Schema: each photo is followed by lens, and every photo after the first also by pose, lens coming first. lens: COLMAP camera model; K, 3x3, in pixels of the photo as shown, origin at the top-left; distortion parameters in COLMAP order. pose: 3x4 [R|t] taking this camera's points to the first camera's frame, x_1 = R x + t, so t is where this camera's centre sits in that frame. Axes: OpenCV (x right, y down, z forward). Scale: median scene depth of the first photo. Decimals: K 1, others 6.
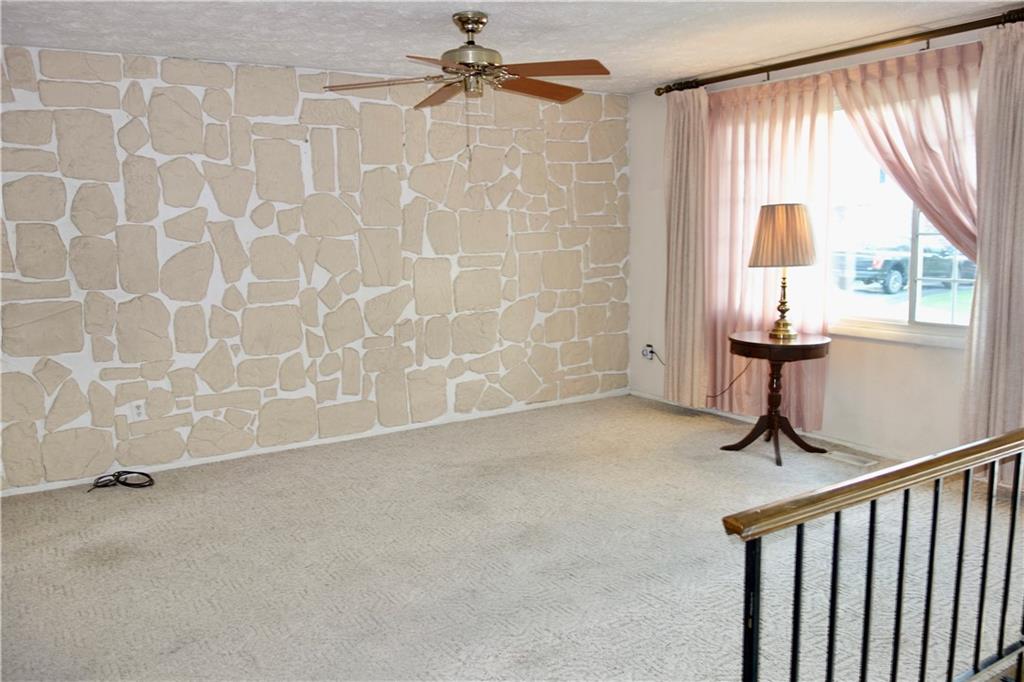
lens RADIAL K [[805.8, 0, 511.9], [0, 805.8, 352.3], [0, 0, 1]] dist [-0.013799, -0.011162]
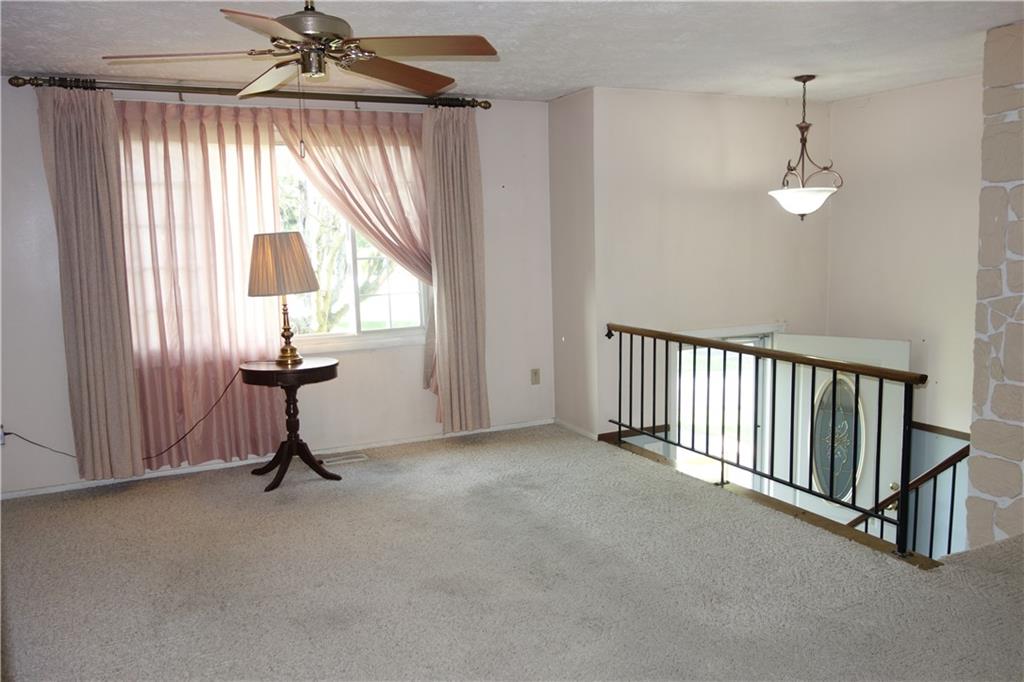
lens RADIAL K [[805.8, 0, 511.9], [0, 805.8, 352.3], [0, 0, 1]] dist [-0.013799, -0.011162]
pose [[0.113222, -0.120694, 0.986212, -0.632583], [0.181950, 0.978328, 0.098840, -0.081380], [-0.976768, 0.168250, 0.132728, 0.594262]]
